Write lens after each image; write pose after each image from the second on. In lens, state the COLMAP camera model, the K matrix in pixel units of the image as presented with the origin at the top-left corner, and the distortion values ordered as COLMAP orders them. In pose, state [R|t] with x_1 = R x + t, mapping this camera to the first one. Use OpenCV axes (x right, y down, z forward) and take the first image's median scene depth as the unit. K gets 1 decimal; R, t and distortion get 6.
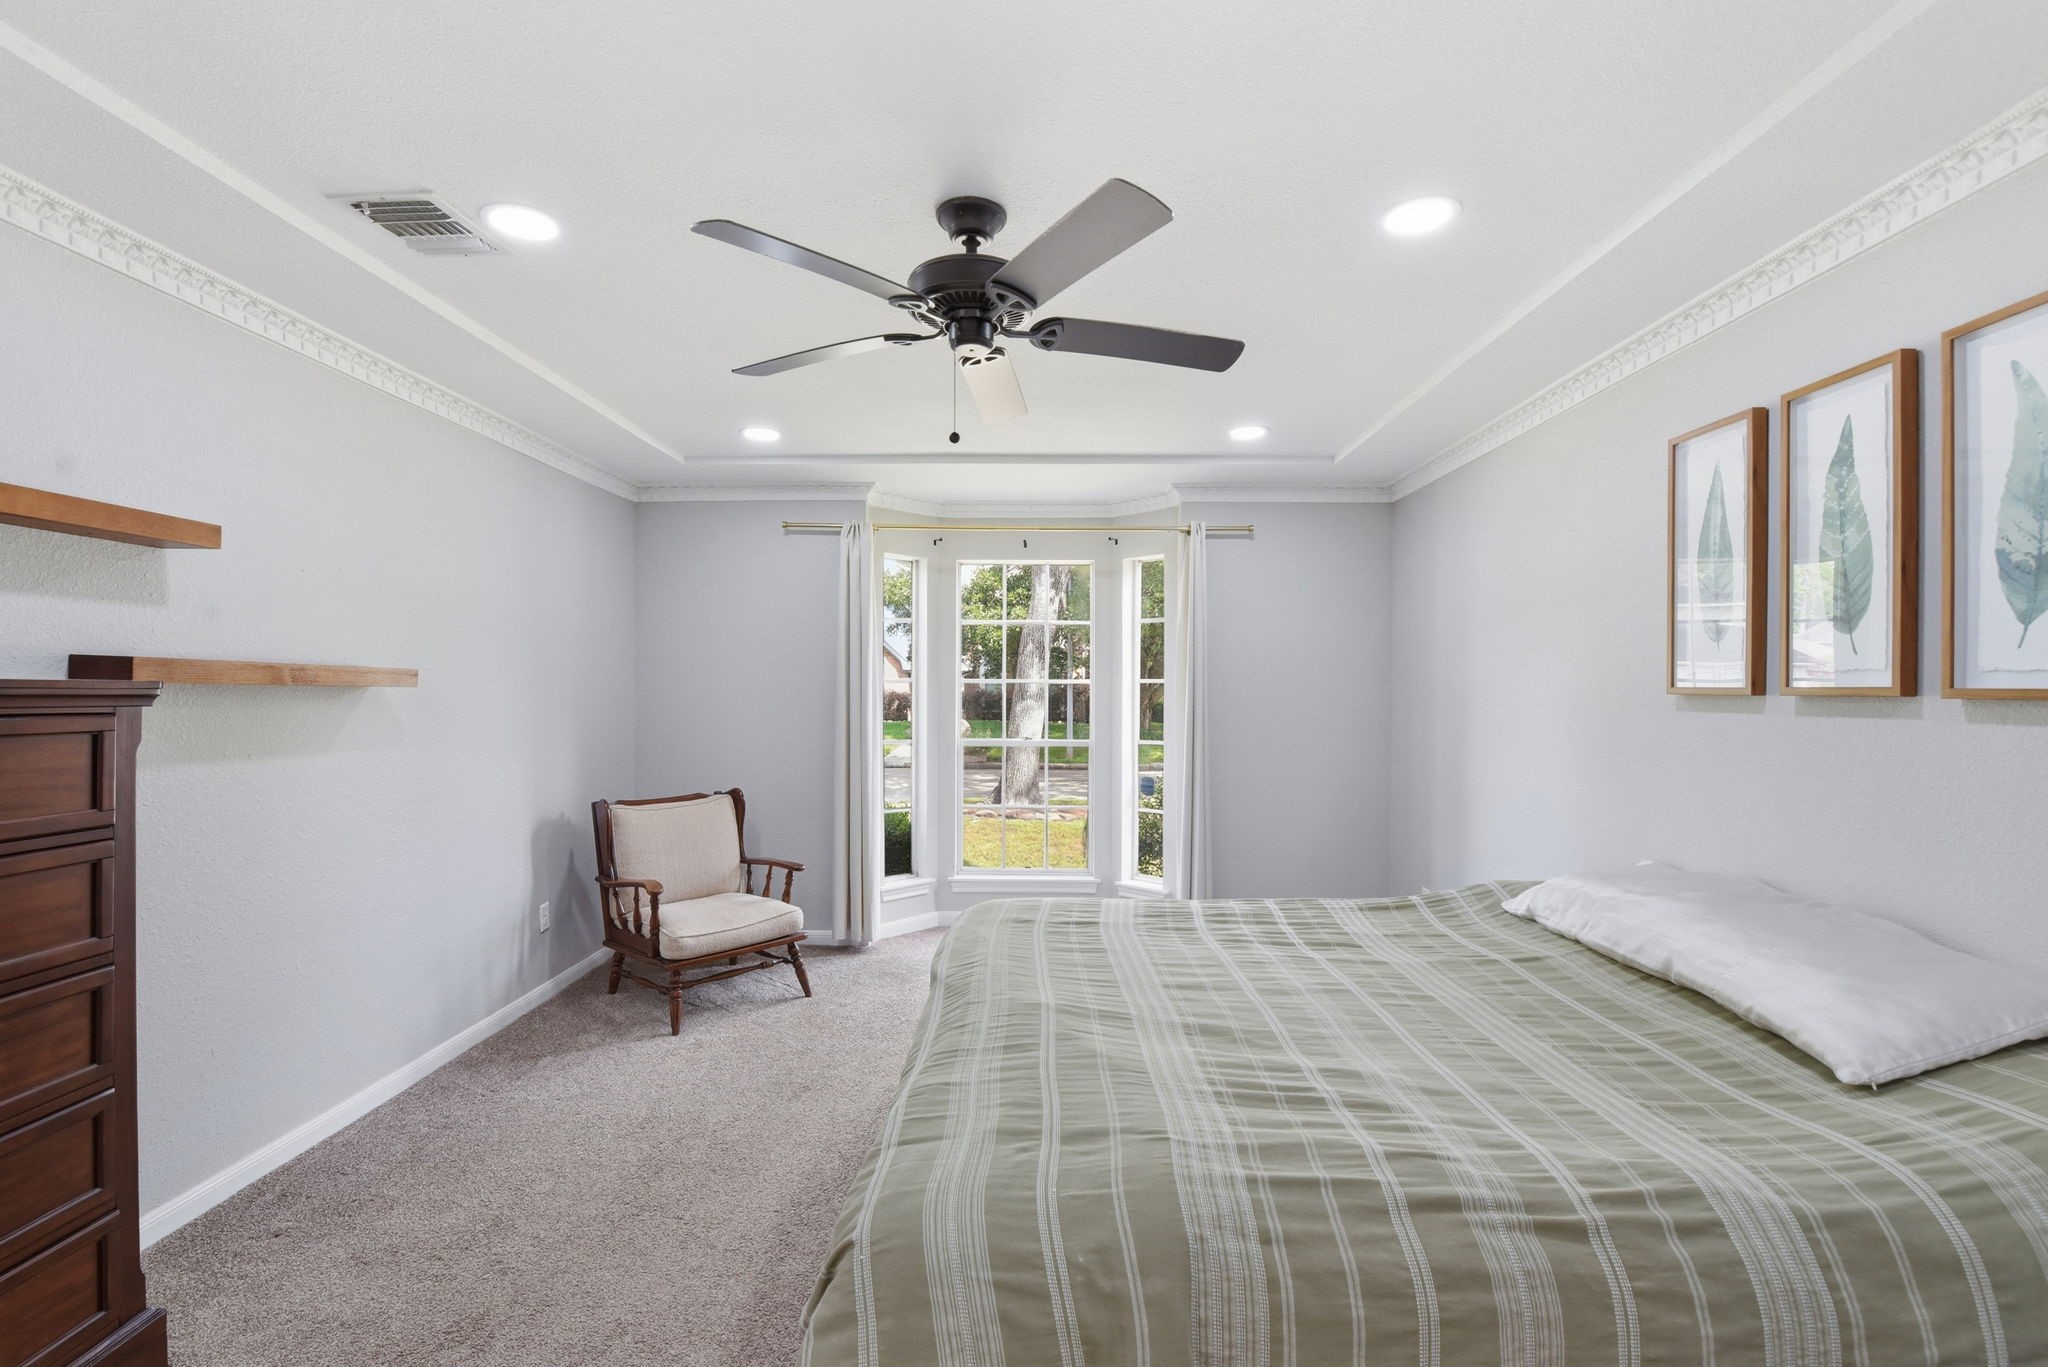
lens RADIAL K [[903.9, 0, 1018.3], [0, 903.9, 688.5], [0, 0, 1]] dist [-0.010911, -0.005837]
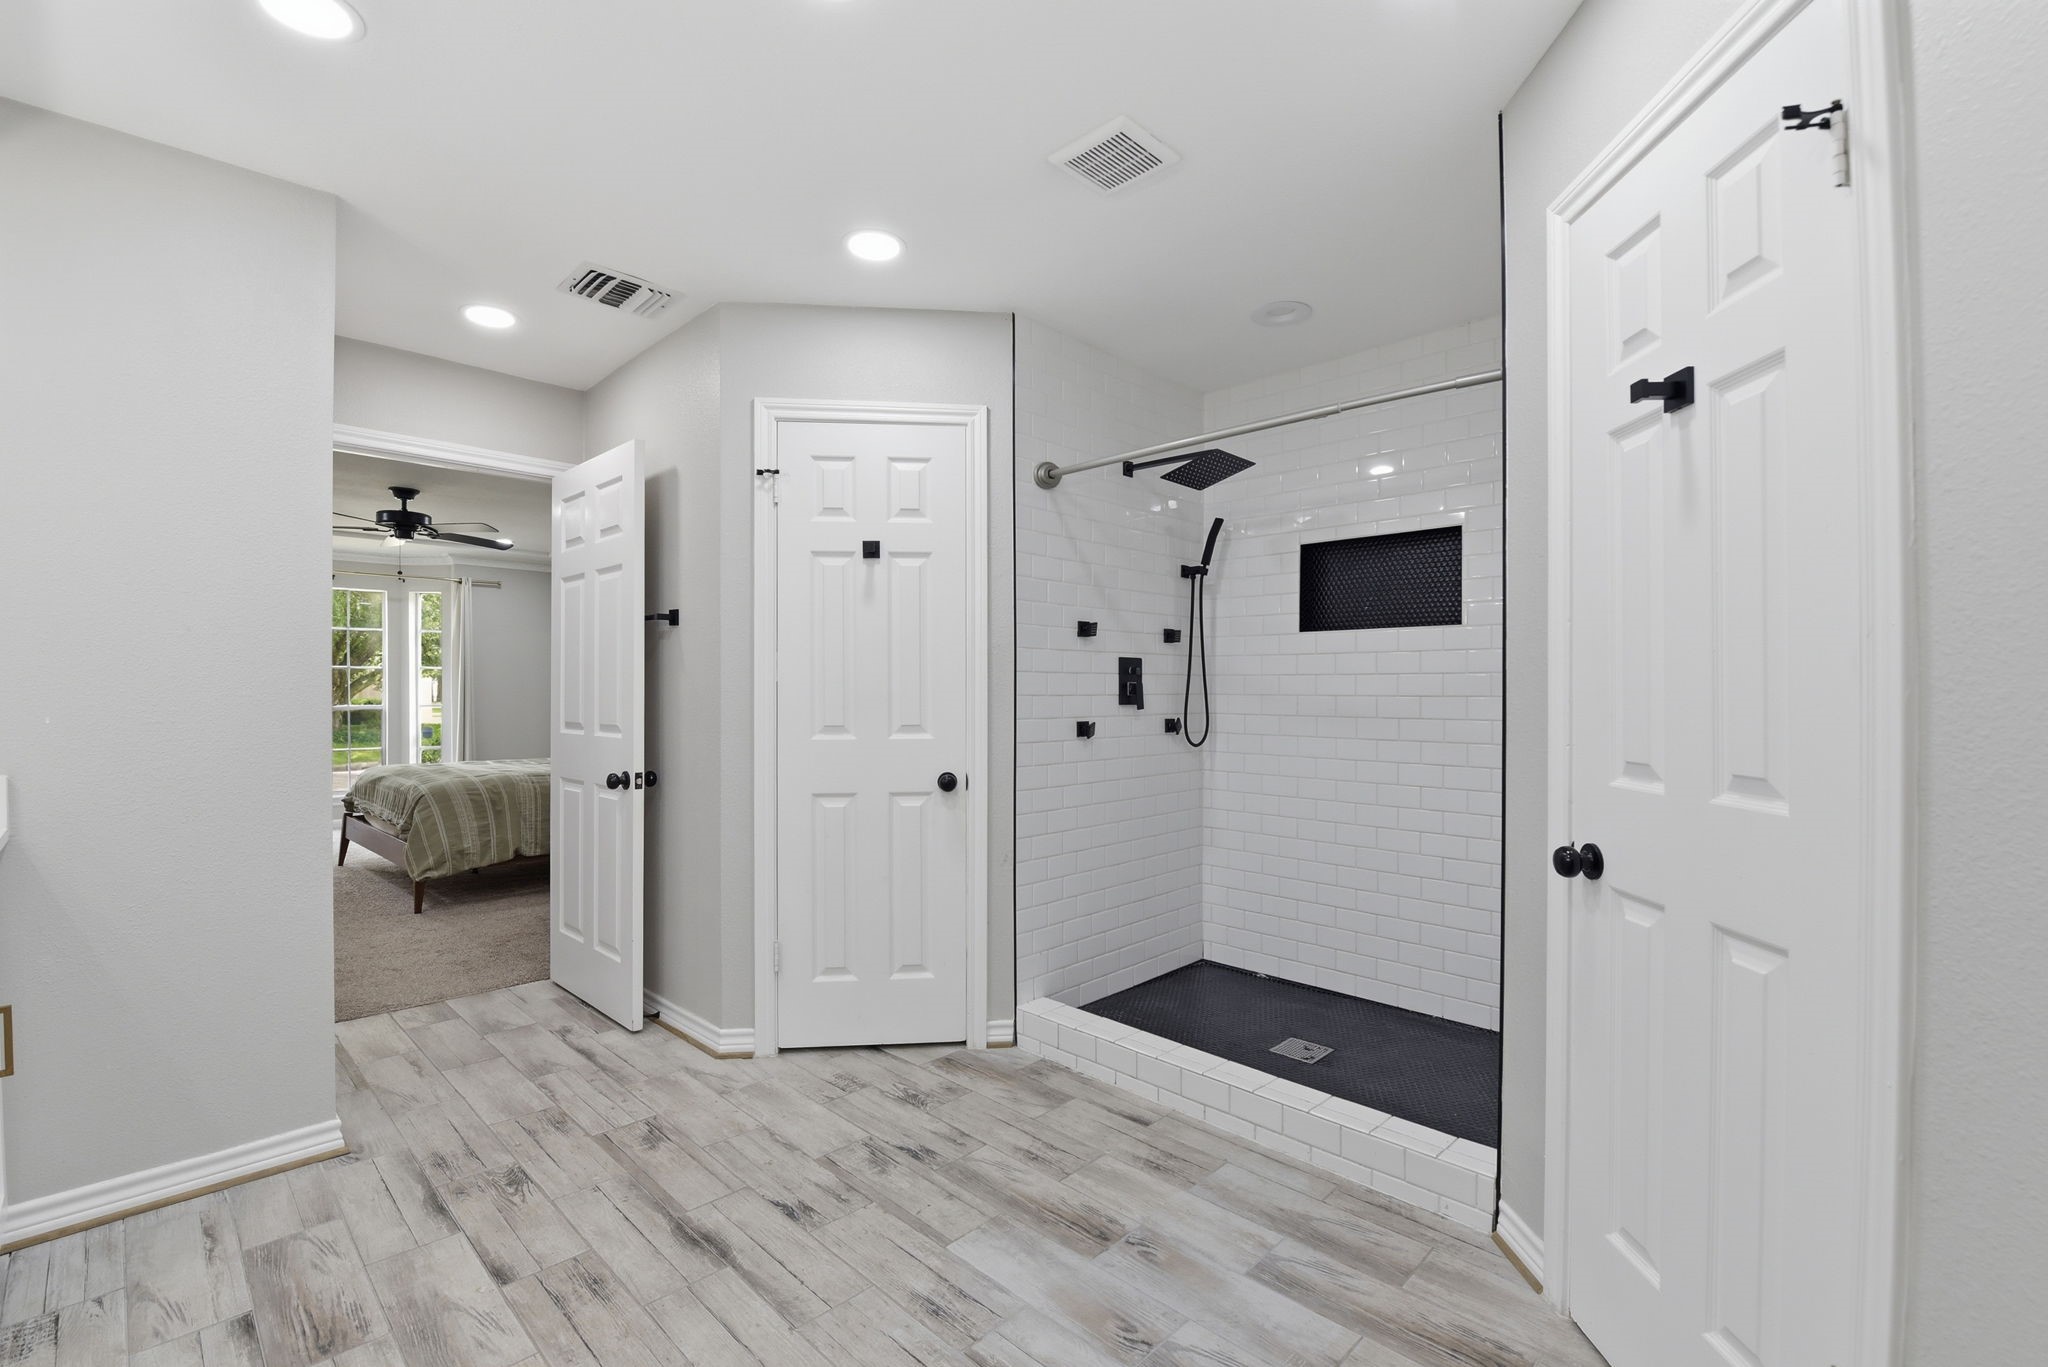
lens RADIAL K [[903.9, 0, 1019.6], [0, 903.9, 686.9], [0, 0, 1]] dist [-0.010911, -0.005837]
pose [[0.688040, -0.006488, 0.725644, -0.327868], [0.004781, 0.999979, 0.004408, 0.025040], [-0.725657, 0.000437, 0.688057, -0.972172]]
